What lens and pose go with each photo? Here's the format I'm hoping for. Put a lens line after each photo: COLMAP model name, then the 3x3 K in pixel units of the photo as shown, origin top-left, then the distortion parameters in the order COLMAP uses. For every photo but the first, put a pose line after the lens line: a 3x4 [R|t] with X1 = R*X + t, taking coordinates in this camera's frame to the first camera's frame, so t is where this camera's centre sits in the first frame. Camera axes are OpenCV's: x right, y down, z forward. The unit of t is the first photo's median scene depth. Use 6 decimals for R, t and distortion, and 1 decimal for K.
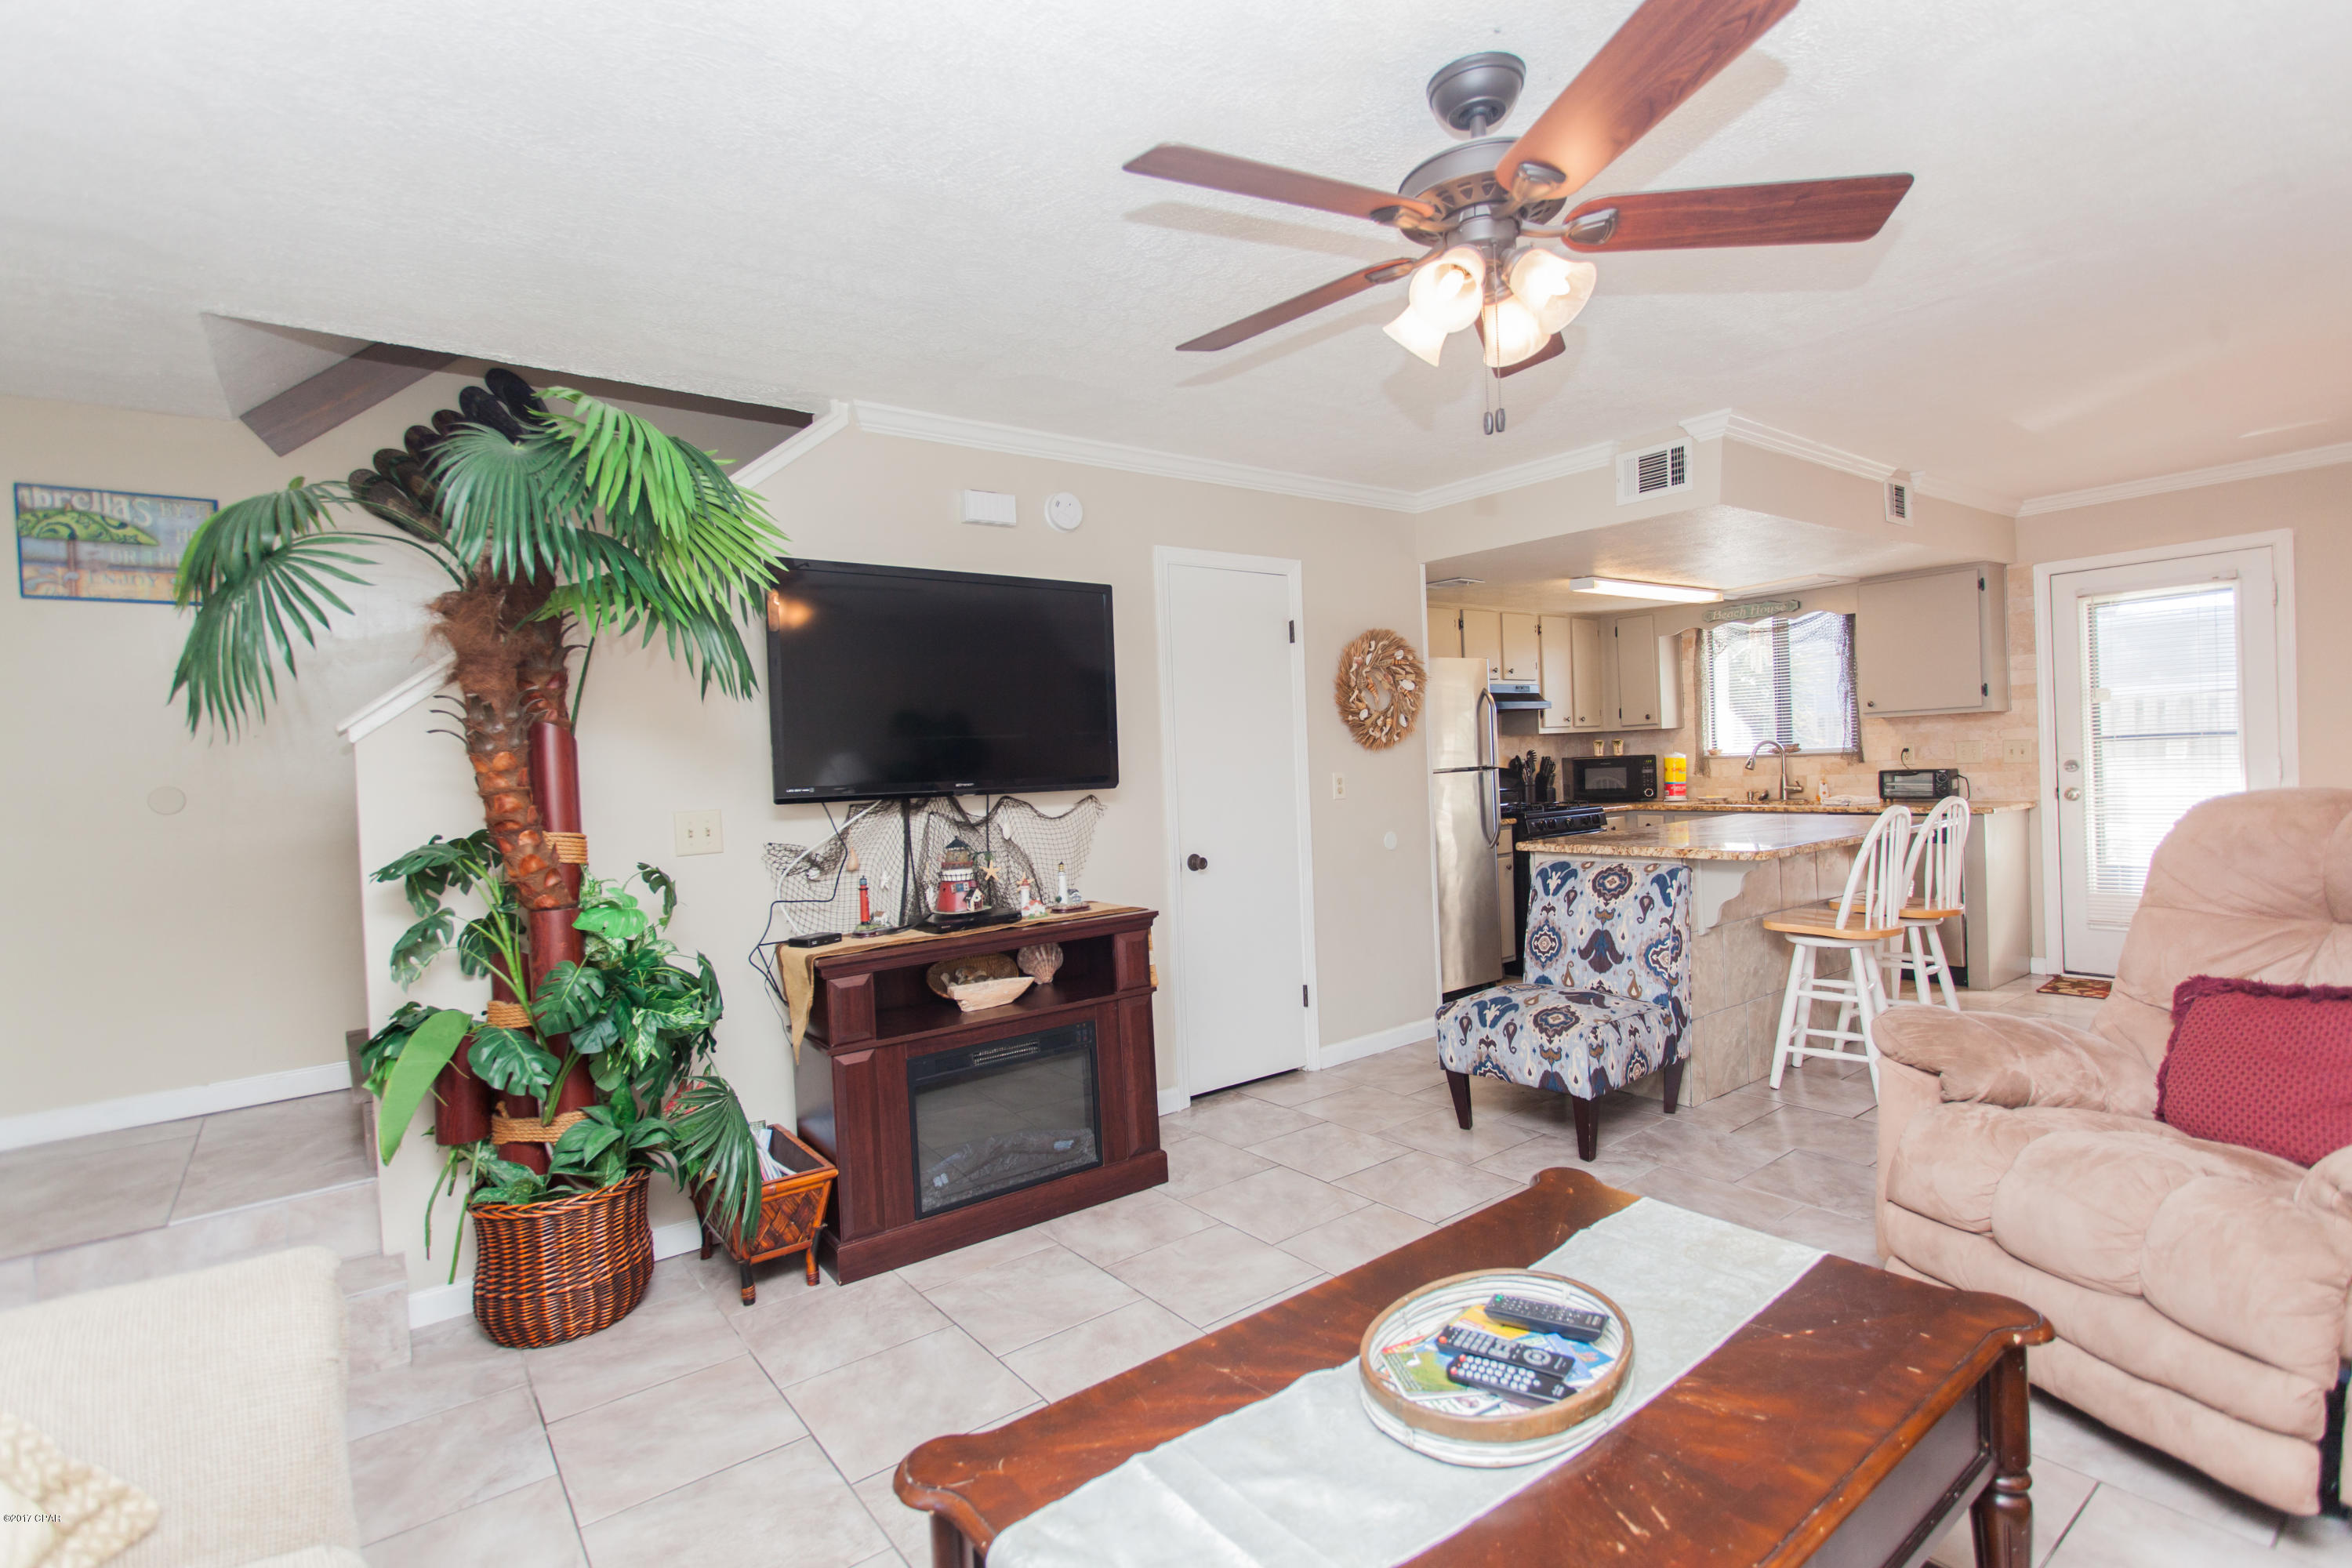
lens RADIAL K [[1101.4, 0, 1182.2], [0, 1101.4, 775.0], [0, 0, 1]] dist [0.004178, 0.000846]
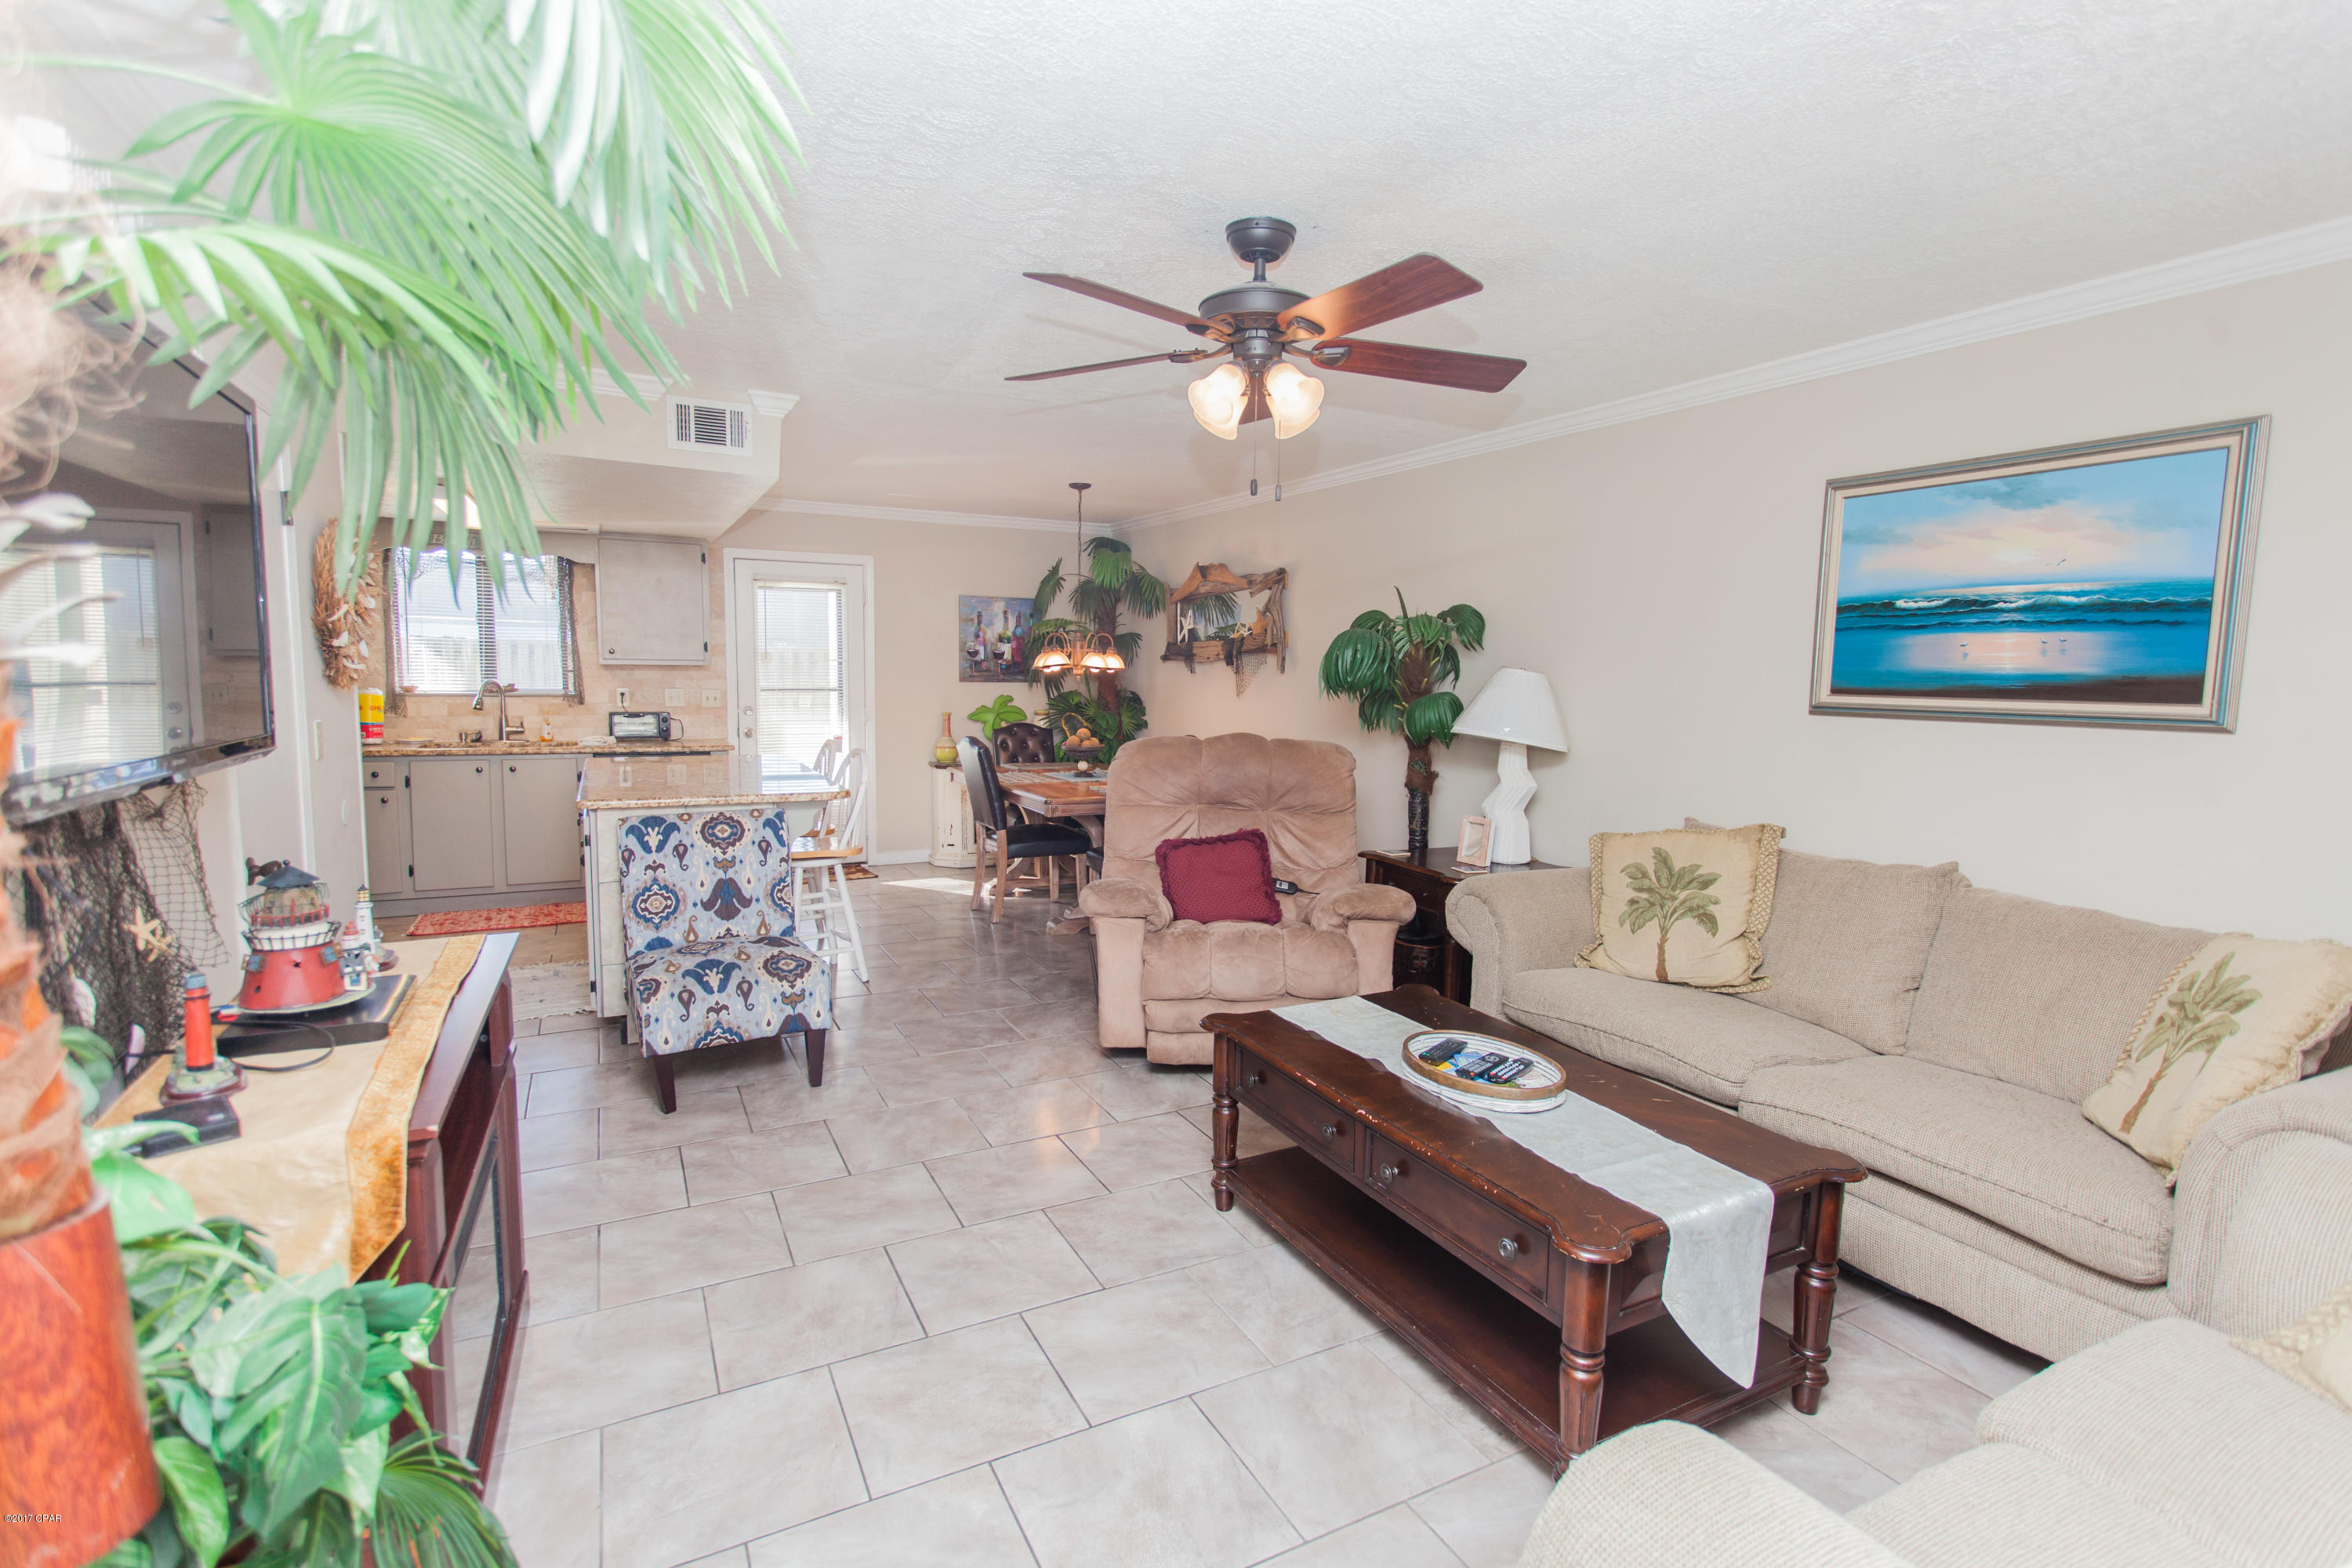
lens RADIAL K [[1101.4, 0, 1175.6], [0, 1101.4, 782.4], [0, 0, 1]] dist [0.004178, 0.000846]
pose [[0.171386, -0.059244, 0.983421, -0.536563], [-0.014436, 0.997932, 0.062634, -0.017680], [-0.985098, -0.024931, 0.170176, 0.412999]]
